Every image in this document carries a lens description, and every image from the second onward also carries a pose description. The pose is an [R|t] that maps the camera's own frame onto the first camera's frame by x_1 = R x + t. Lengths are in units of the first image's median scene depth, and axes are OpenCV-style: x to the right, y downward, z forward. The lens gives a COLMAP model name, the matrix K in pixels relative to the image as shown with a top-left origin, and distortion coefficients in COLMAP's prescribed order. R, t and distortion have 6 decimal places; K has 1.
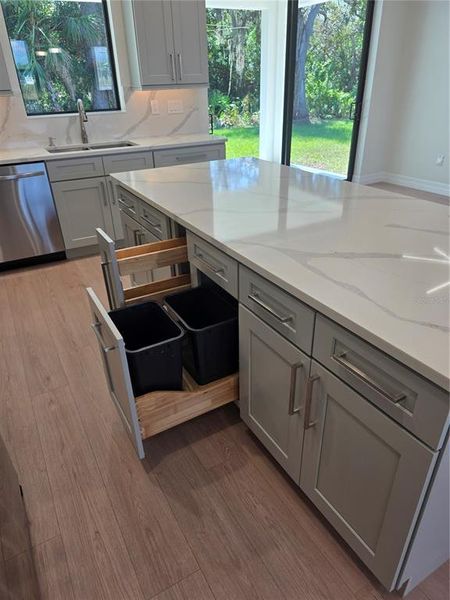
lens RADIAL K [[406.9, 0, 226.2], [0, 406.9, 309.7], [0, 0, 1]] dist [0.047006, -0.047590]
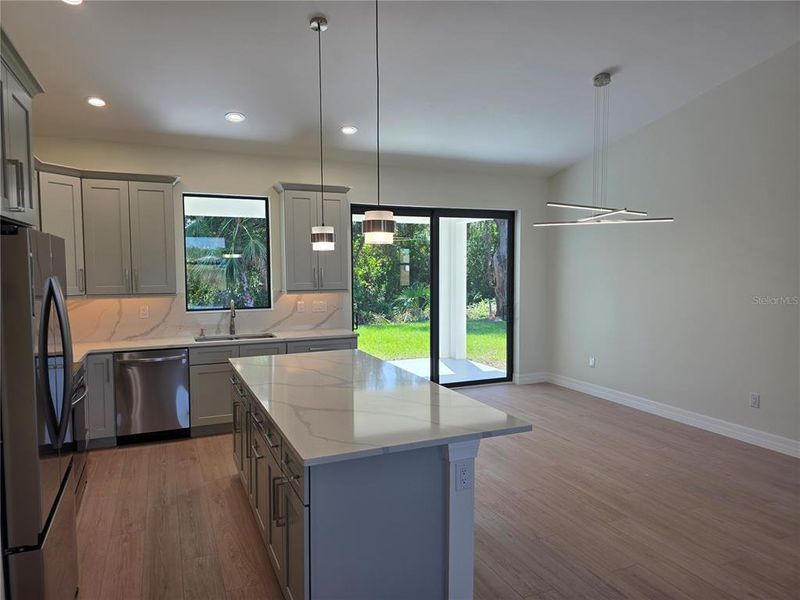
lens RADIAL K [[541.7, 0, 400.0], [0, 541.7, 300.0], [0, 0, 1]] dist [0.068447, -0.079058]
pose [[0.994371, 0.026825, -0.102503, 0.239646], [-0.068874, 0.898792, -0.432932, 0.113587], [0.080515, 0.437554, 0.895580, -0.309893]]
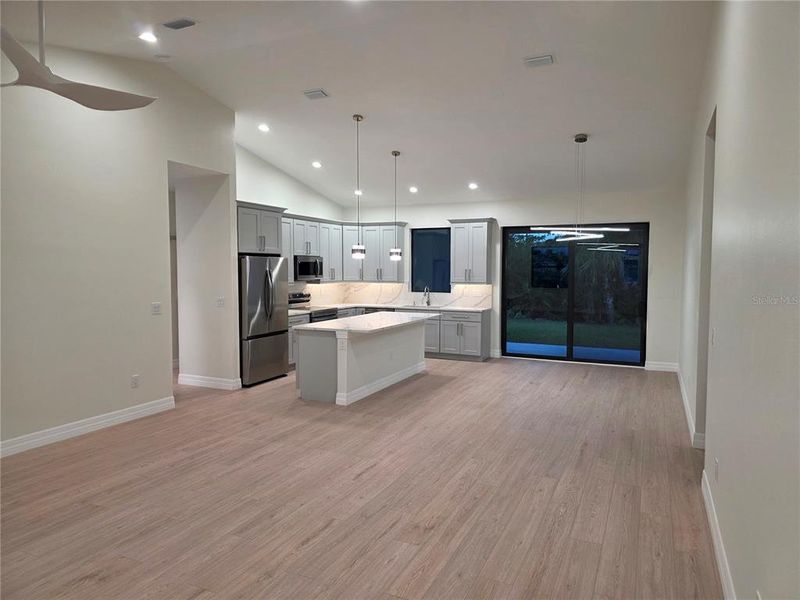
lens RADIAL K [[541.7, 0, 400.0], [0, 541.7, 300.0], [0, 0, 1]] dist [0.068447, -0.079058]
pose [[0.578693, 0.075020, -0.812088, 1.557280], [-0.416448, 0.883333, -0.215159, 0.176173], [0.701203, 0.462703, 0.542420, -0.491674]]
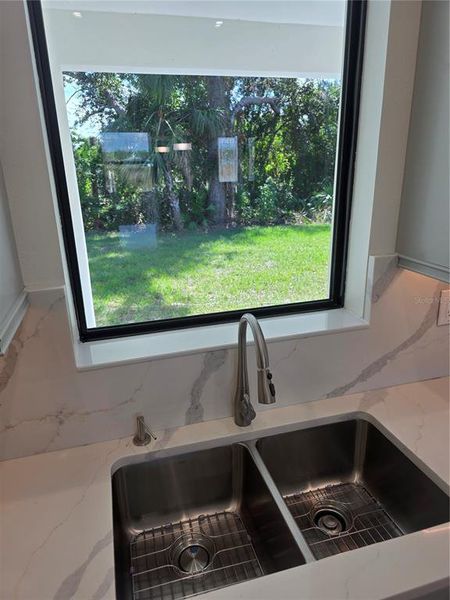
lens RADIAL K [[406.3, 0, 225.0], [0, 406.3, 300.0], [0, 0, 1]] dist [0.068447, -0.079058]
pose [[0.973484, 0.074257, -0.216369, -0.266069], [-0.113319, 0.978181, -0.174131, -0.398896], [0.198718, 0.194033, 0.960657, 0.609369]]
